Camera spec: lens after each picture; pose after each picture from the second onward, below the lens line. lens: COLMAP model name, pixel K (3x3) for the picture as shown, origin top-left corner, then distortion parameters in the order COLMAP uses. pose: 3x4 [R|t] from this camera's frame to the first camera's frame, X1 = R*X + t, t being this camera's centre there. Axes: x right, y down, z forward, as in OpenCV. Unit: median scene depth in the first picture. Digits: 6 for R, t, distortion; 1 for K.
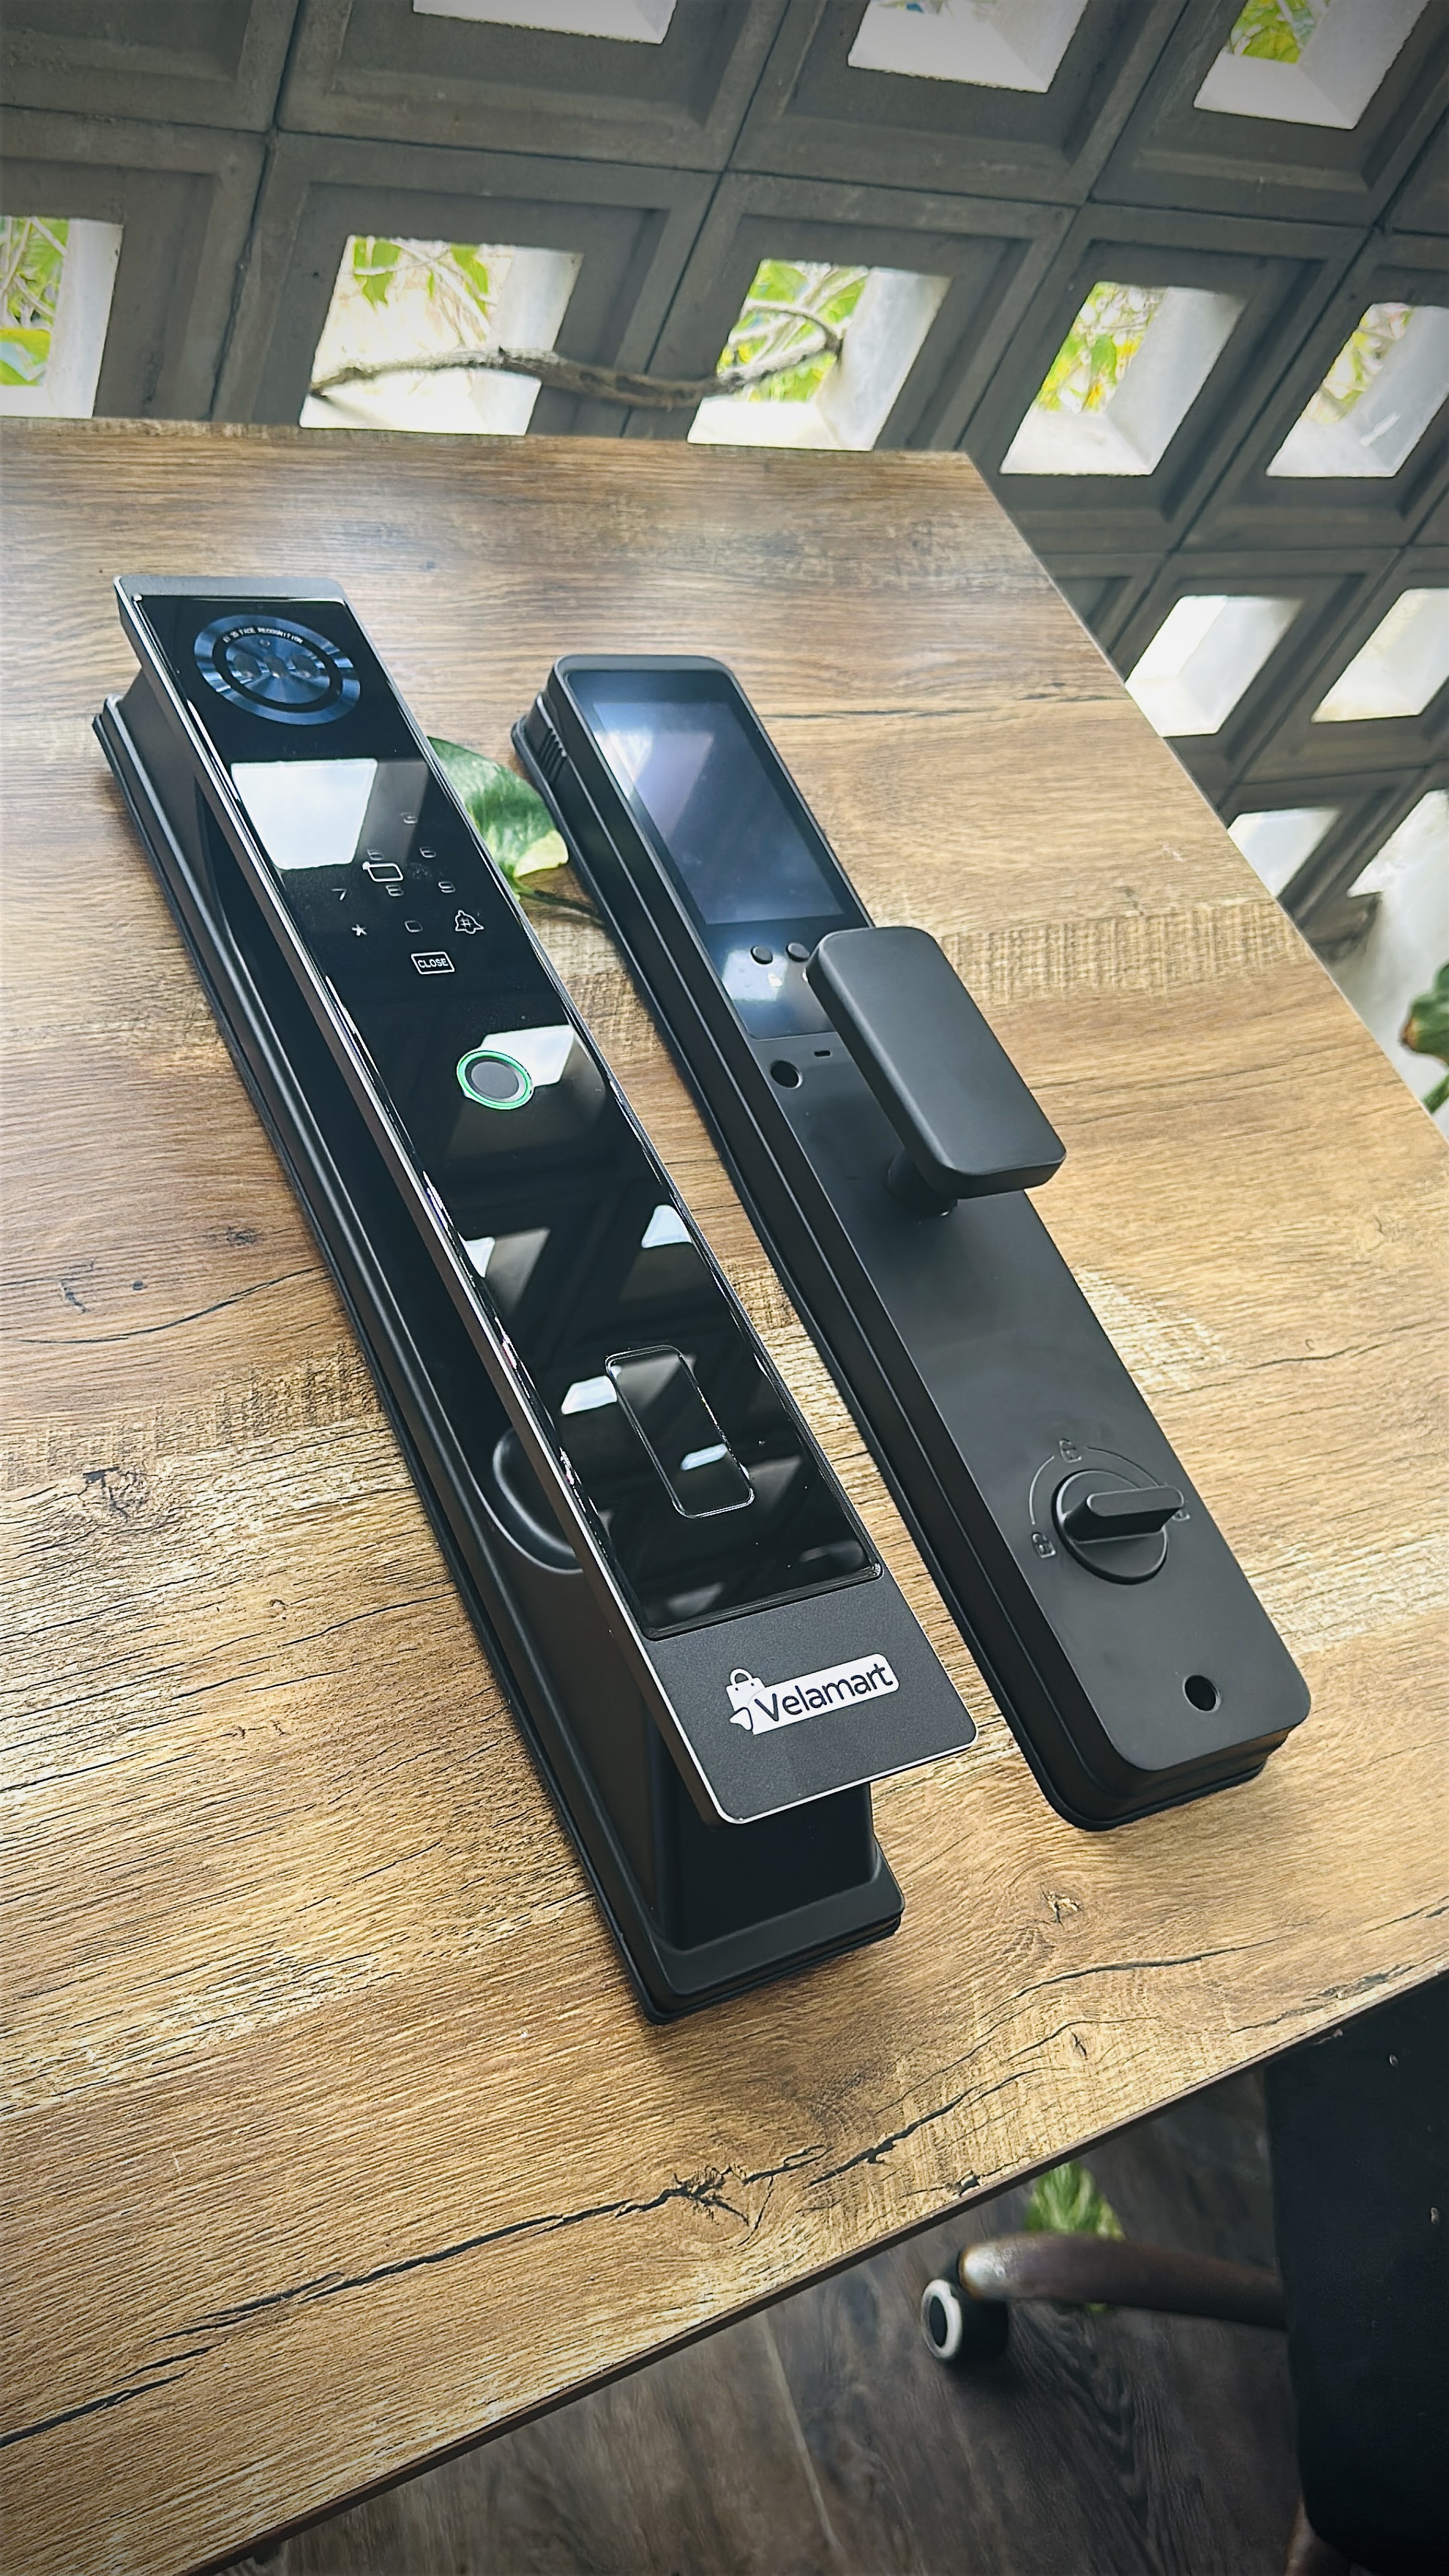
lens RADIAL K [[2253.6, 0, 724.5], [0, 2253.6, 1288.0], [0, 0, 1]] dist [-0.024466, 0.005952]
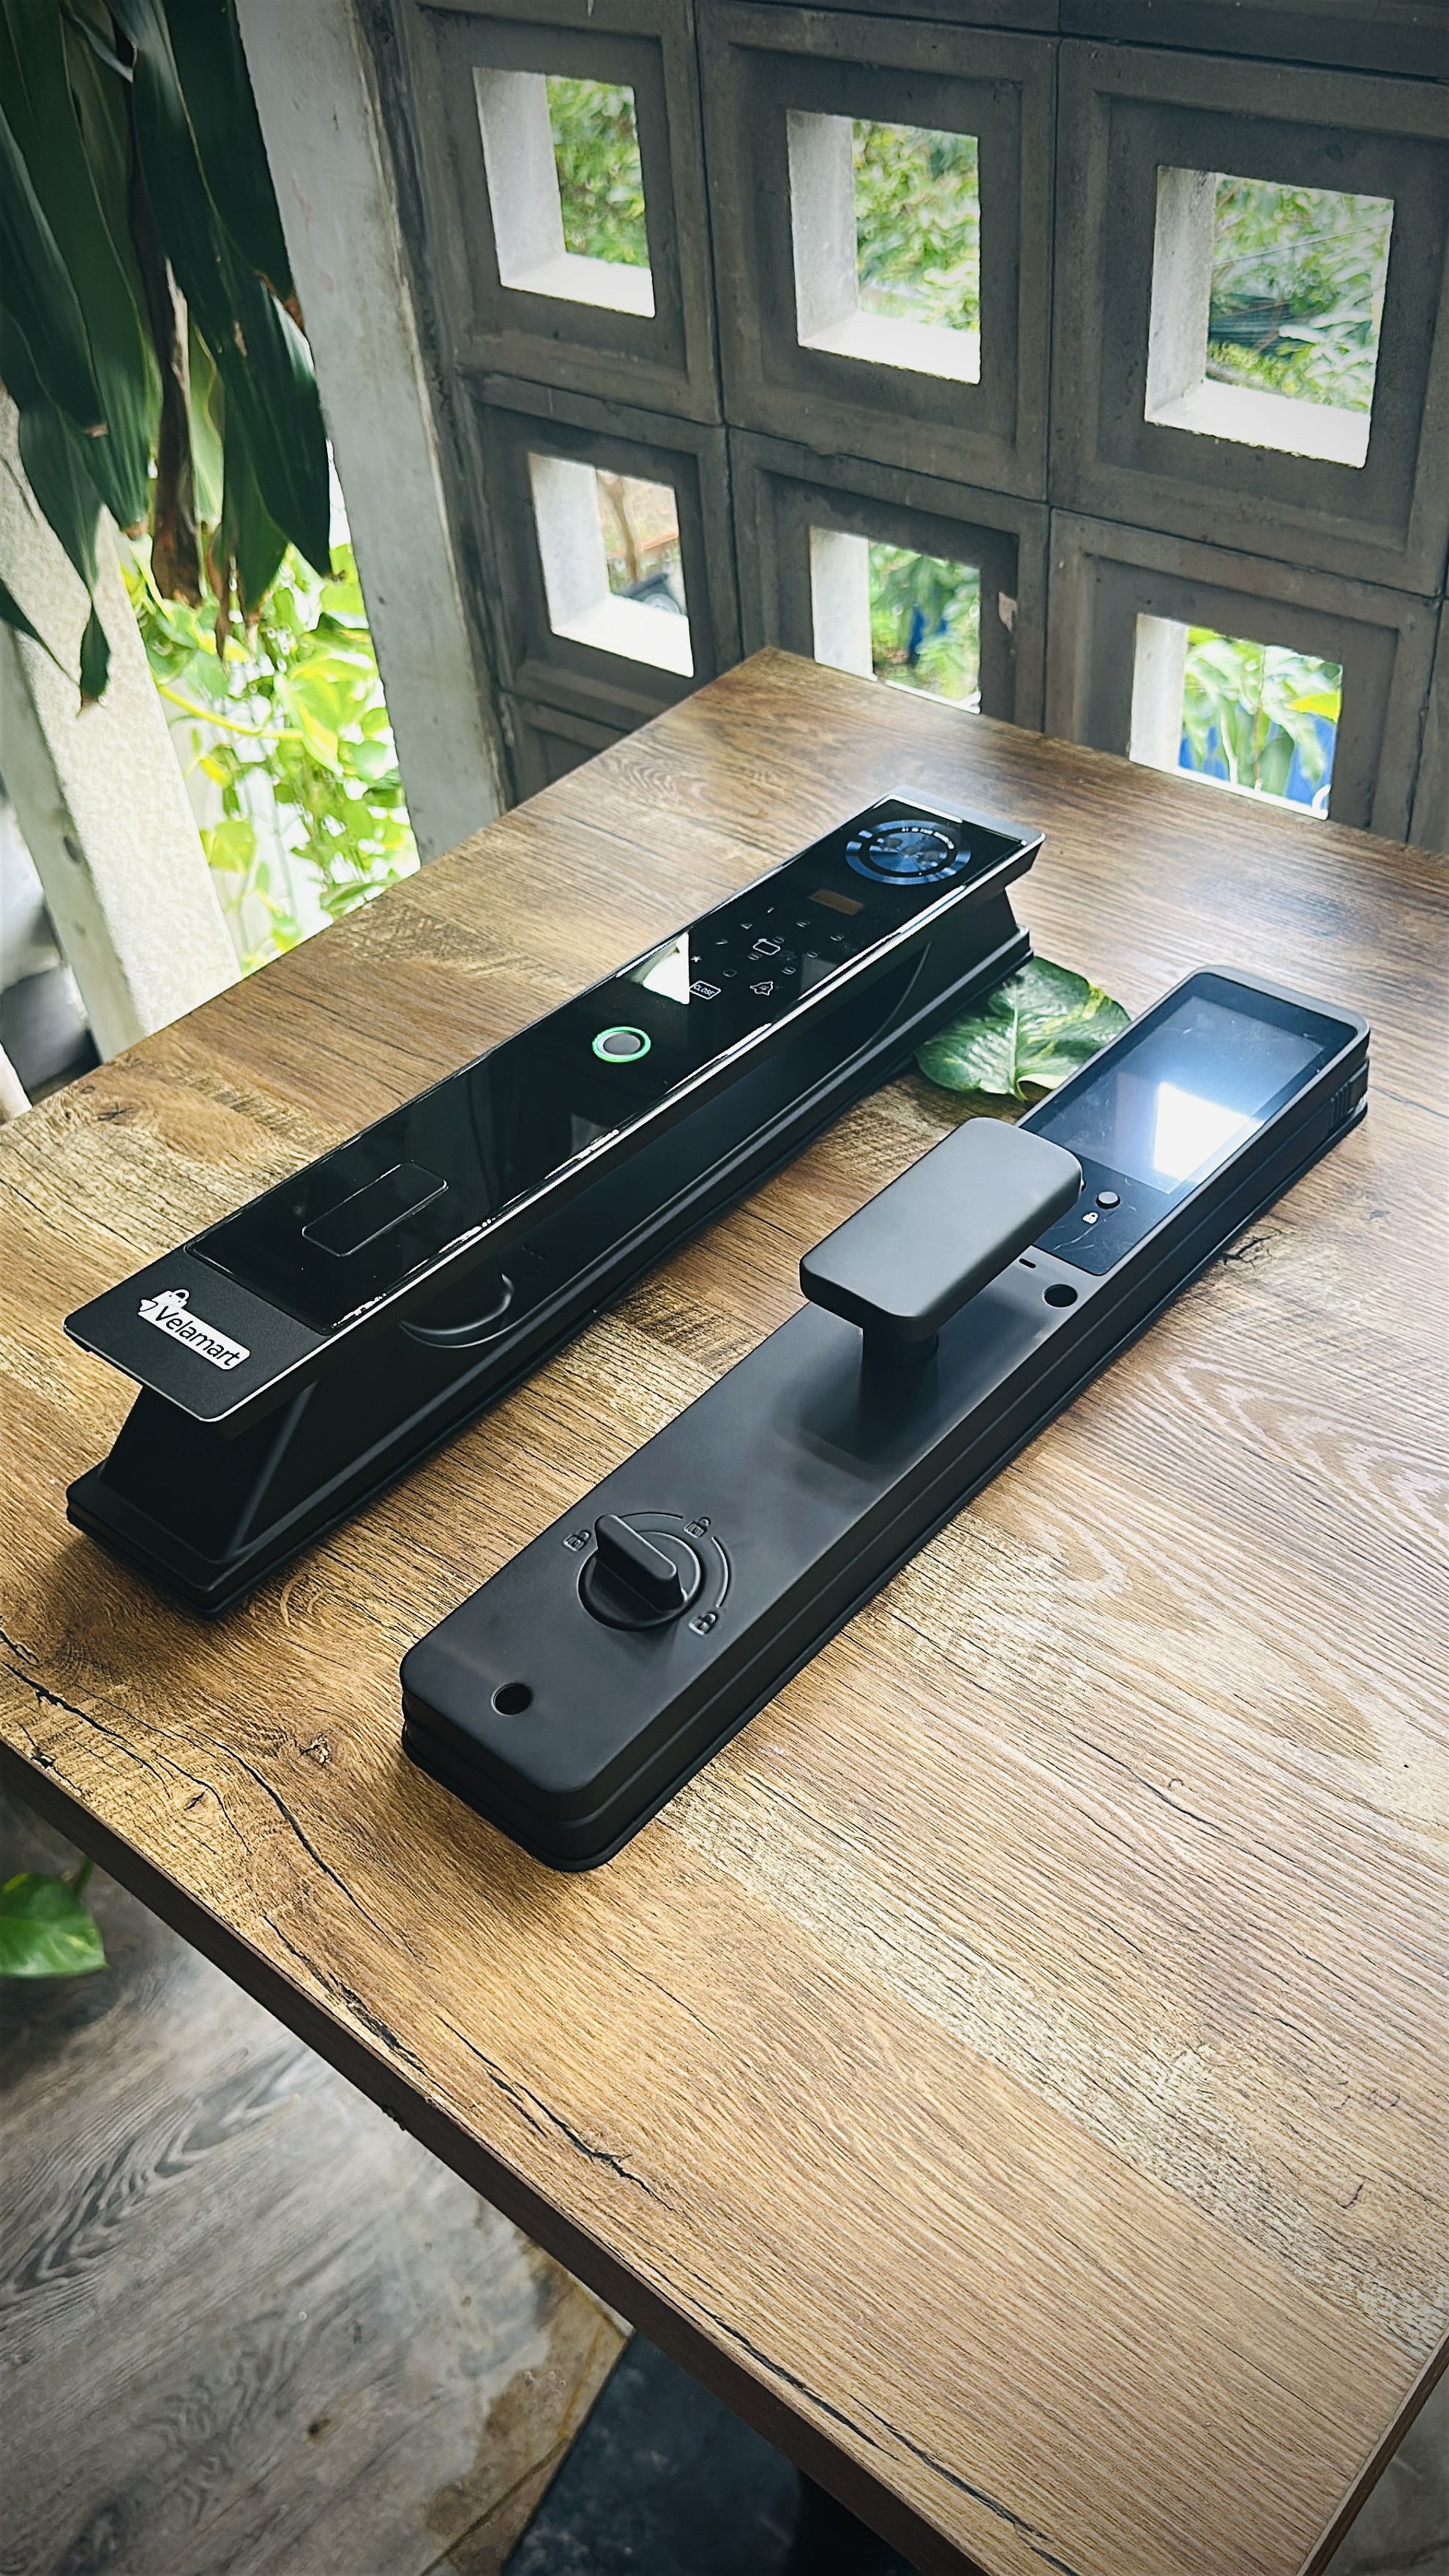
lens RADIAL K [[2268.7, 0, 735.5], [0, 2268.7, 1261.4], [0, 0, 1]] dist [0.051447, -0.141850]
pose [[0.335751, 0.285405, -0.897672, 1.137595], [-0.597480, 0.801273, 0.031284, -0.074134], [0.728210, 0.525837, 0.439552, 0.523605]]
